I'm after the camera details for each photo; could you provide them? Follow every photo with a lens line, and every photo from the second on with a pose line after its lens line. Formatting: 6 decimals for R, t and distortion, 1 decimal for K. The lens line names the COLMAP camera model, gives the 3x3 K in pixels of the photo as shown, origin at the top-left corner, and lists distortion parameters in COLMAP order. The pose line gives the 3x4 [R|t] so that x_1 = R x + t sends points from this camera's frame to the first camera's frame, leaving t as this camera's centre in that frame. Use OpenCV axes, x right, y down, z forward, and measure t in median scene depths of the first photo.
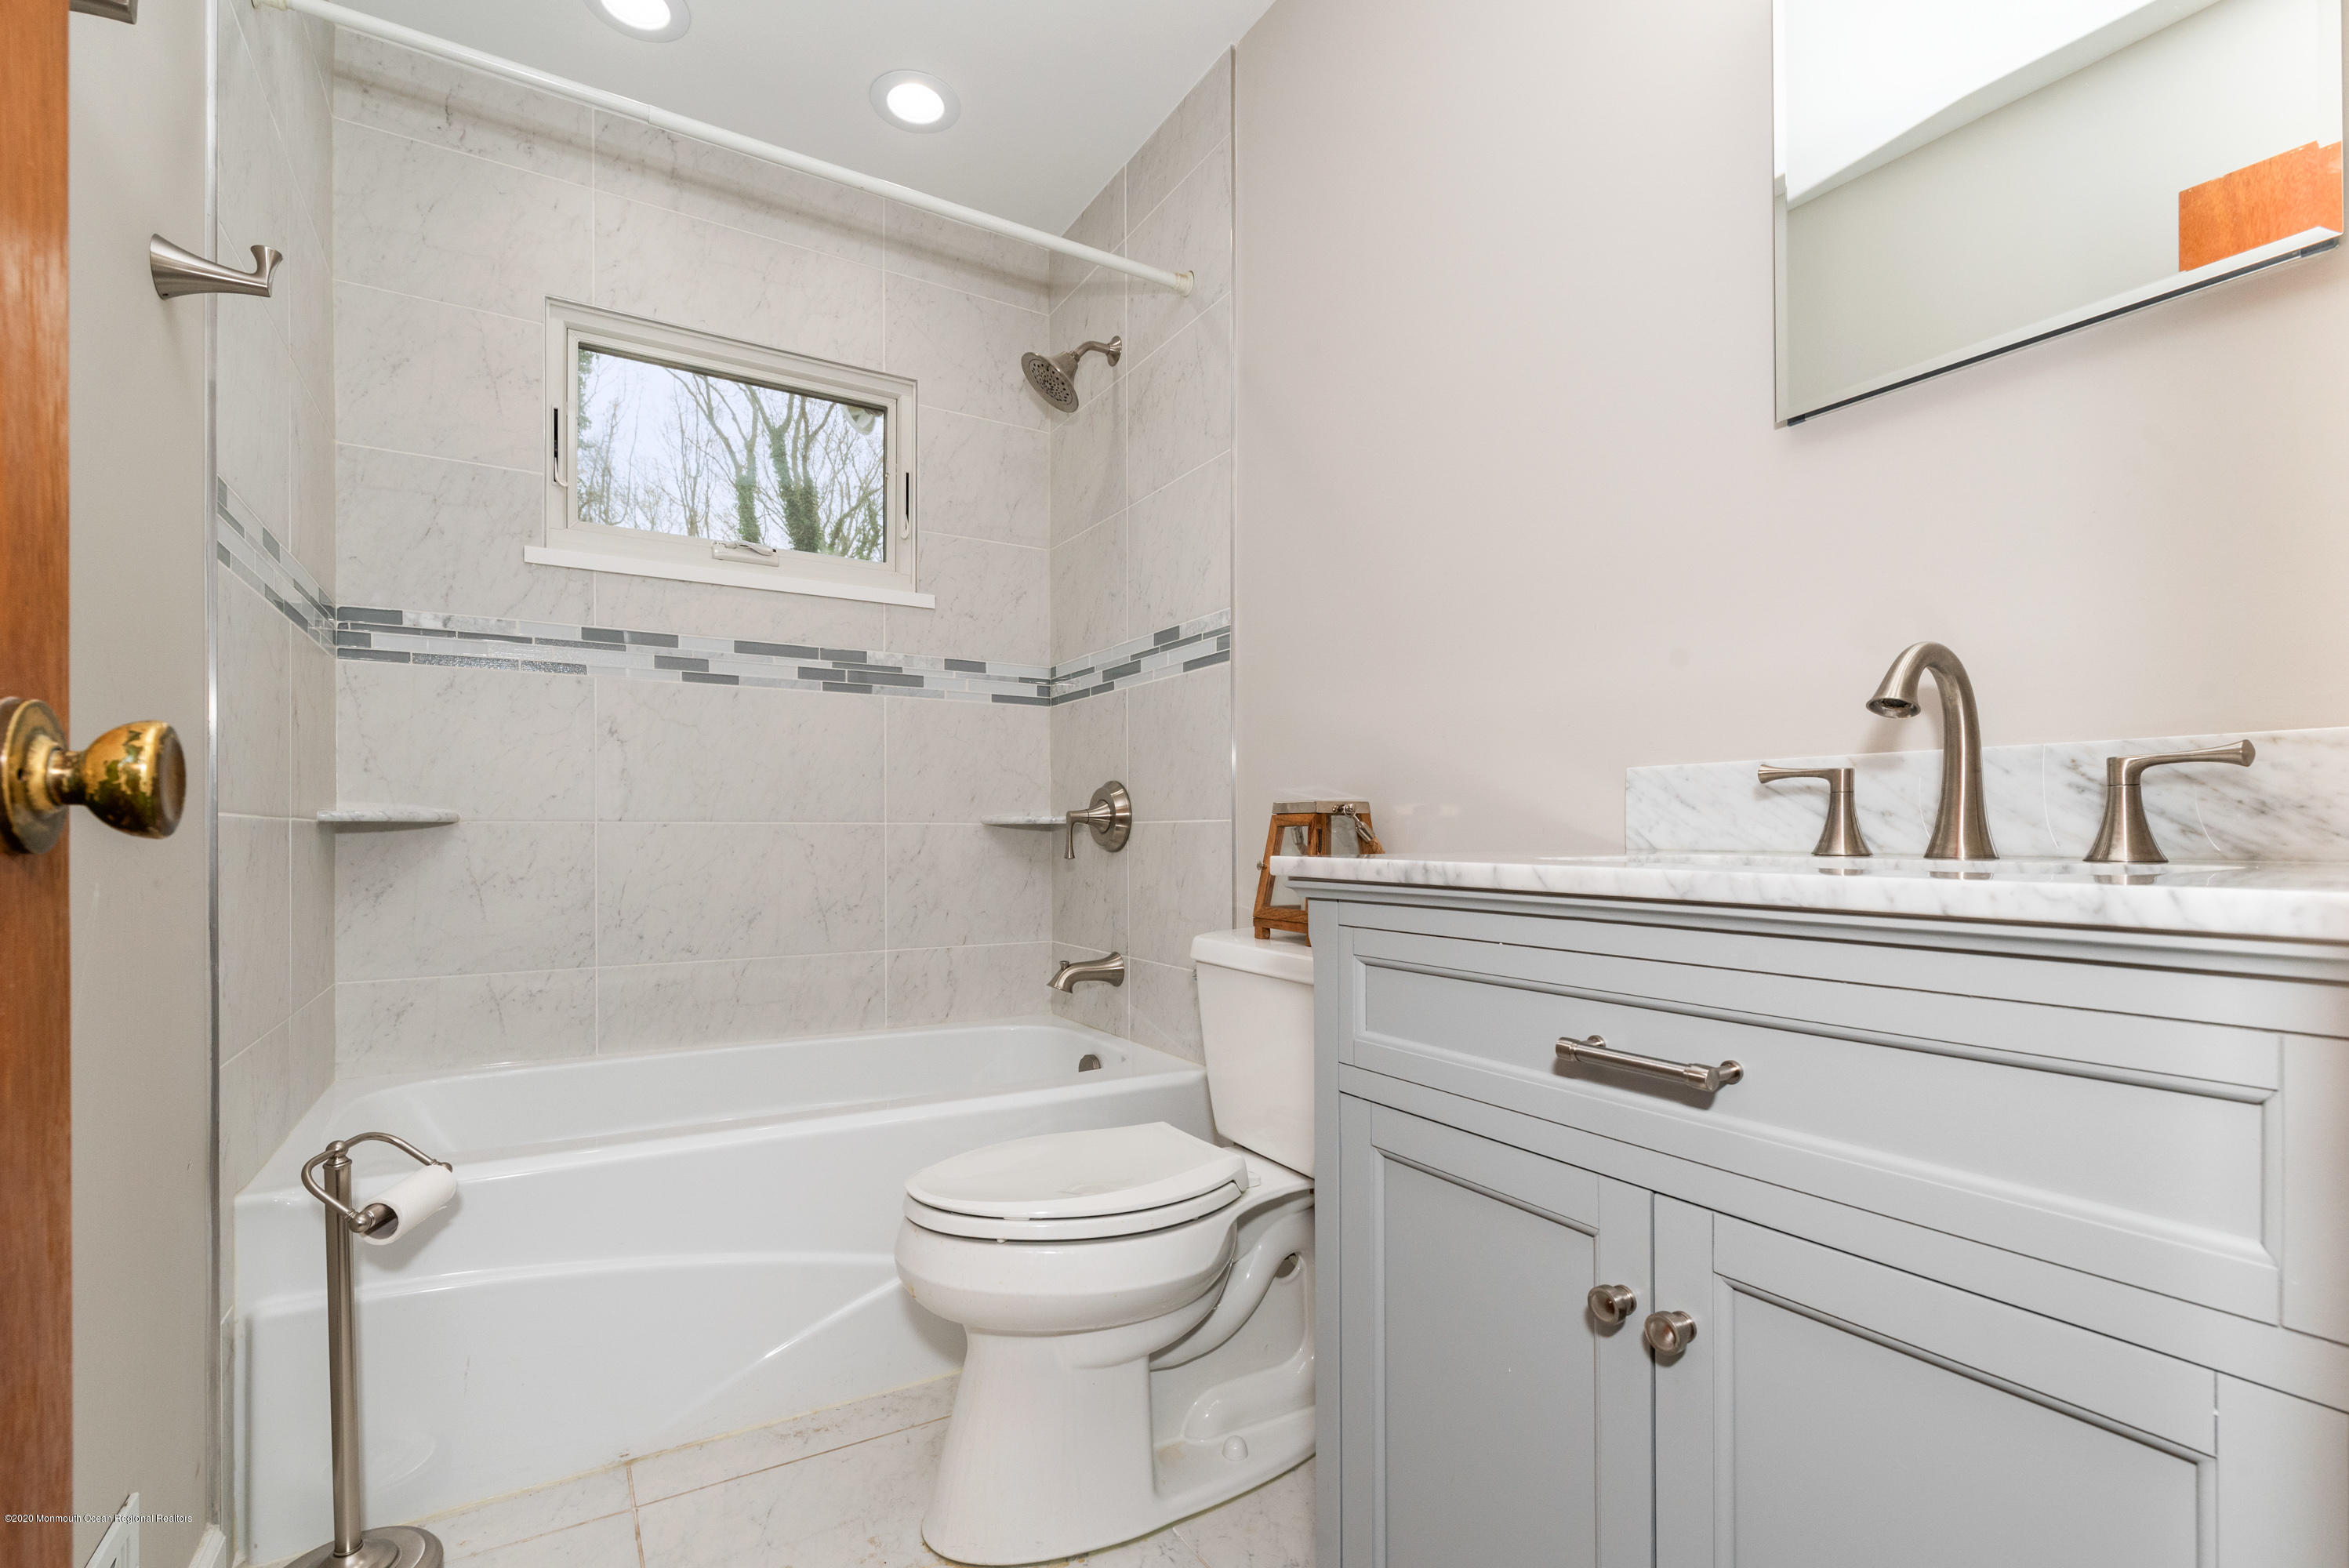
lens RADIAL K [[1016.3, 0, 1160.9], [0, 1016.3, 755.5], [0, 0, 1]] dist [0.000554, 0.000001]
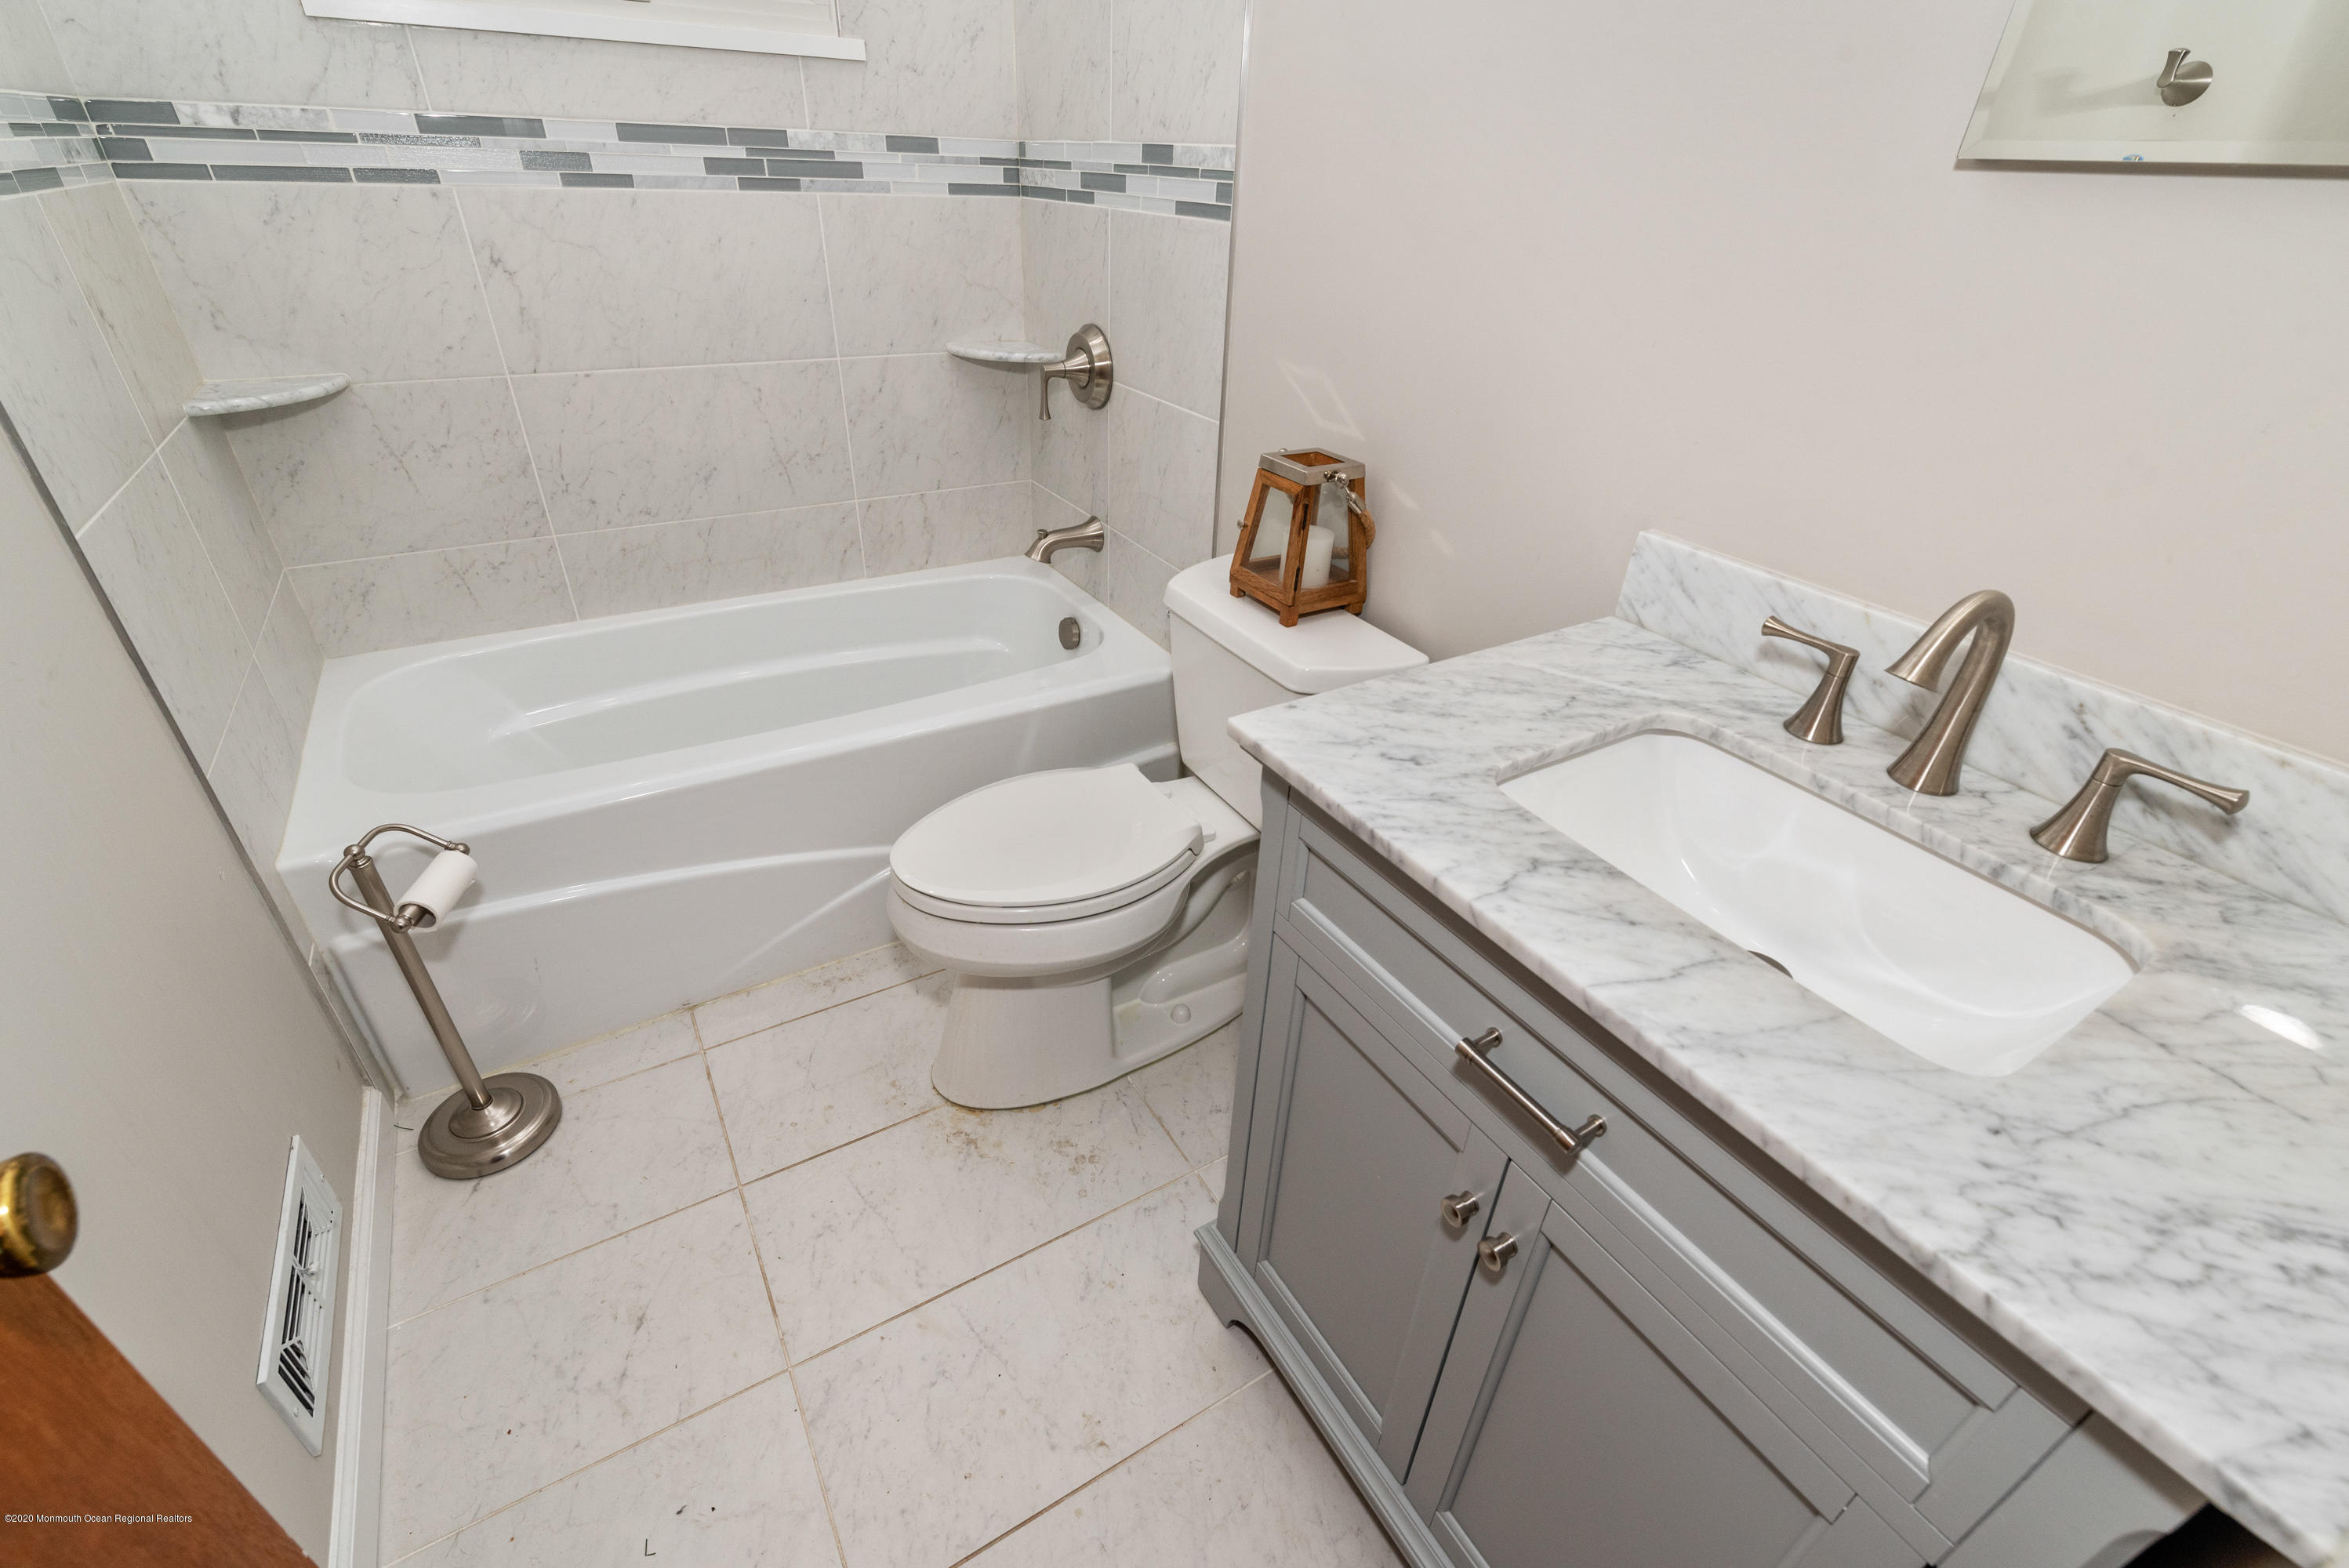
lens RADIAL K [[1016.3, 0, 1169.3], [0, 1016.3, 786.2], [0, 0, 1]] dist [0.000554, 0.000001]
pose [[0.999159, 0.031668, 0.026055, 0.010866], [-0.040658, 0.847855, 0.528667, -0.130199], [-0.005349, -0.529281, 0.848430, 0.055455]]
